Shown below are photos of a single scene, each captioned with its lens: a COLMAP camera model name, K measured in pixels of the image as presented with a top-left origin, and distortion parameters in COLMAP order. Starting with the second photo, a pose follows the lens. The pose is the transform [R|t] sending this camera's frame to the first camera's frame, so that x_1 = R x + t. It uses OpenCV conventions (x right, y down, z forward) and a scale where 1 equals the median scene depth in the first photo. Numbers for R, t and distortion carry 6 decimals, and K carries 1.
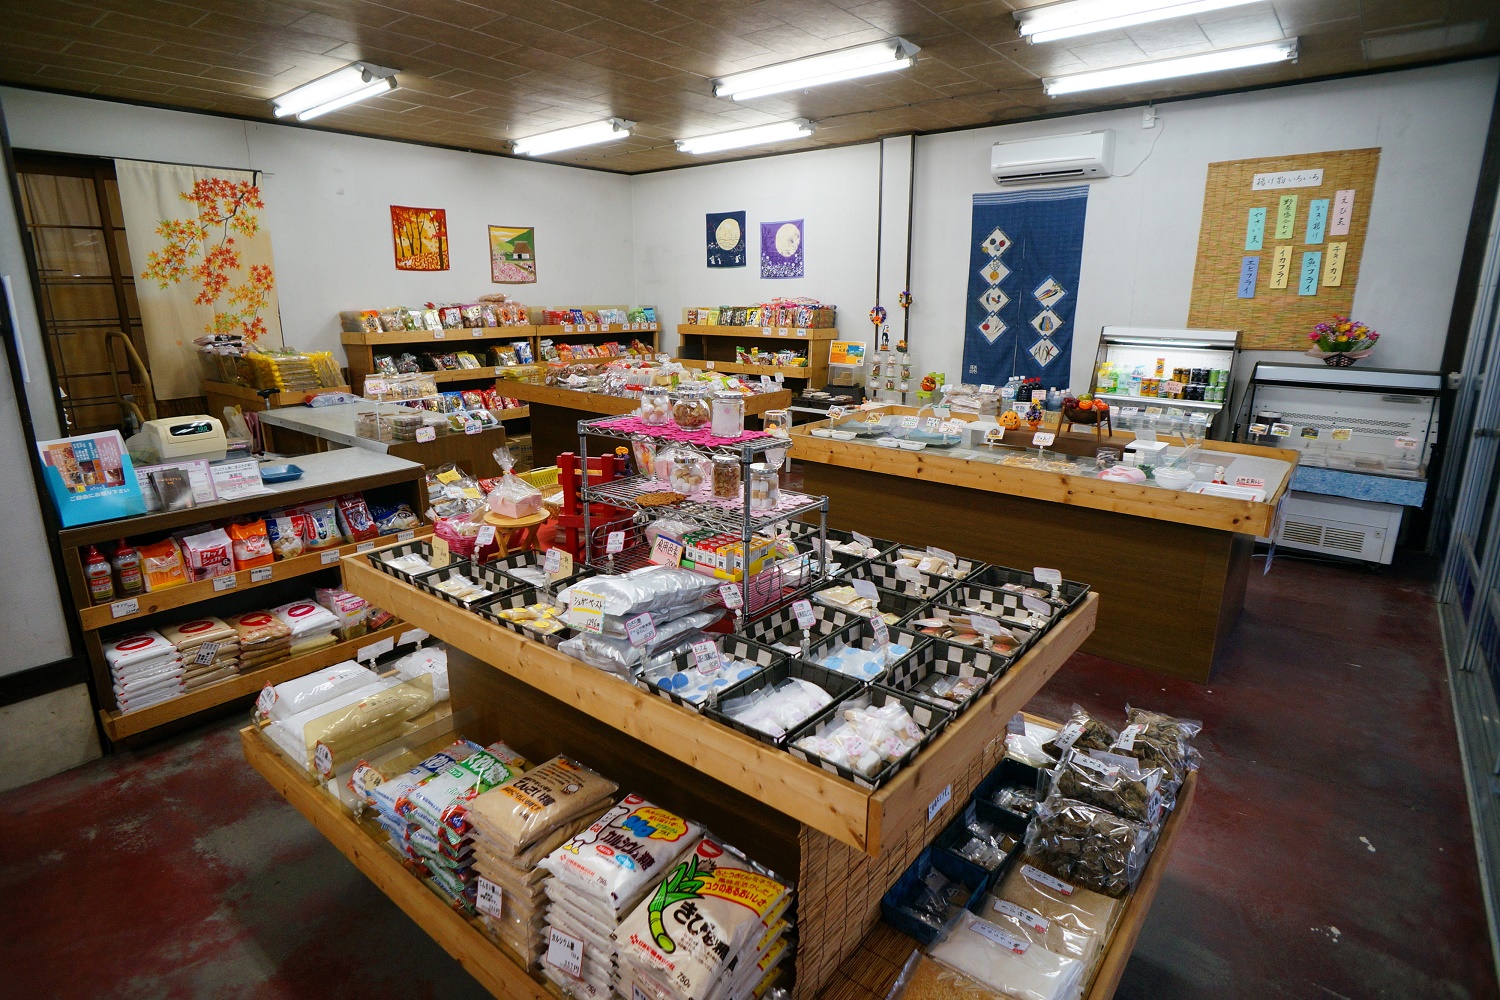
lens RADIAL K [[791.5, 0, 748.0], [0, 791.5, 493.2], [0, 0, 1]] dist [-0.025481, 0.000036]
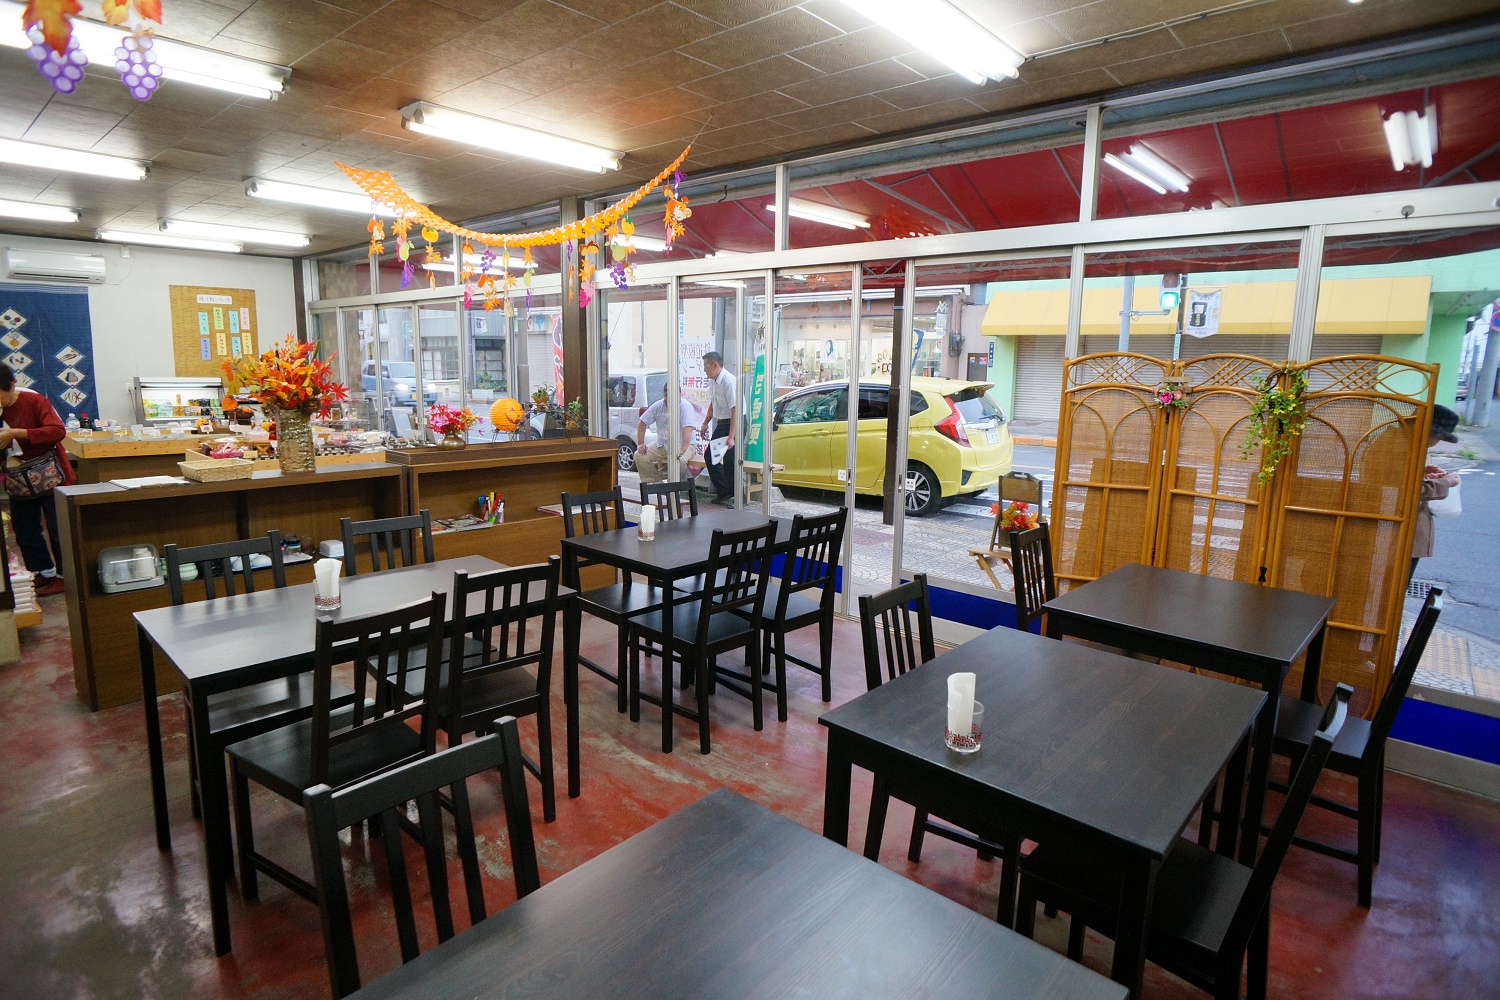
lens RADIAL K [[791.5, 0, 747.9], [0, 791.5, 495.7], [0, 0, 1]] dist [-0.025481, 0.000036]
pose [[0.049956, -0.157991, 0.986176, -1.048656], [0.226885, 0.963389, 0.142847, 0.075159], [-0.972639, 0.216613, 0.083973, -0.289177]]
